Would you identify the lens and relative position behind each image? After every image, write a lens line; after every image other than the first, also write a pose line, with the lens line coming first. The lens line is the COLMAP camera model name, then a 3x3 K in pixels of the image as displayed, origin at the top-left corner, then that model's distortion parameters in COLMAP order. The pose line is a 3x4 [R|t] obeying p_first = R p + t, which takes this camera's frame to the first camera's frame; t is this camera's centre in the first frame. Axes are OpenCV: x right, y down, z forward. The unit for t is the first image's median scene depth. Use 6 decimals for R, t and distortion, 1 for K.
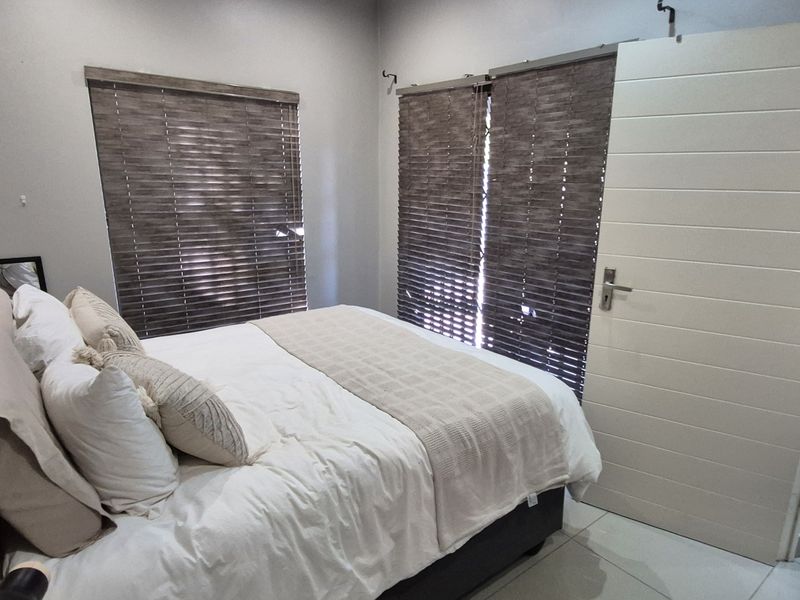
lens RADIAL K [[519.4, 0, 401.1], [0, 519.4, 314.7], [0, 0, 1]] dist [0.003700, -0.000198]
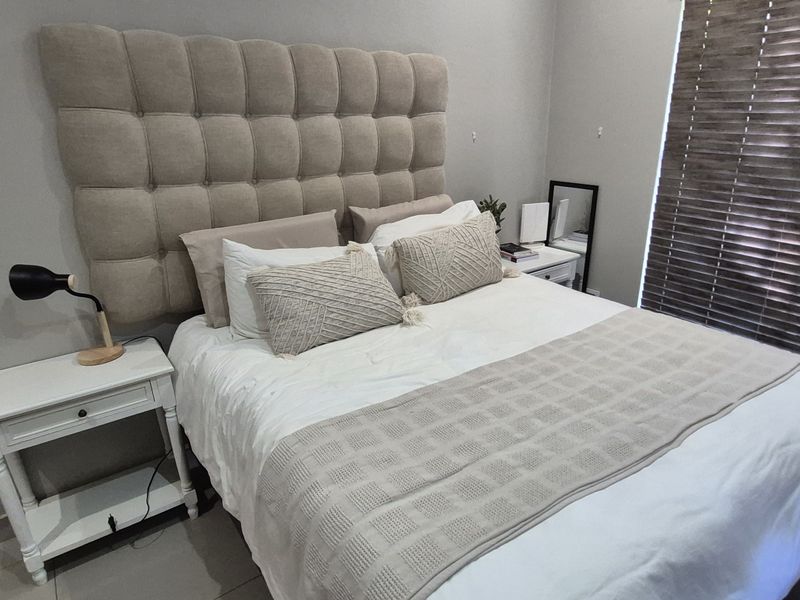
lens RADIAL K [[519.4, 0, 401.1], [0, 519.4, 314.7], [0, 0, 1]] dist [0.003700, -0.000198]
pose [[-0.080905, 0.368408, -0.926137, 0.380824], [-0.218539, 0.900017, 0.377109, -0.165154], [0.972469, 0.232907, 0.007696, 0.573908]]
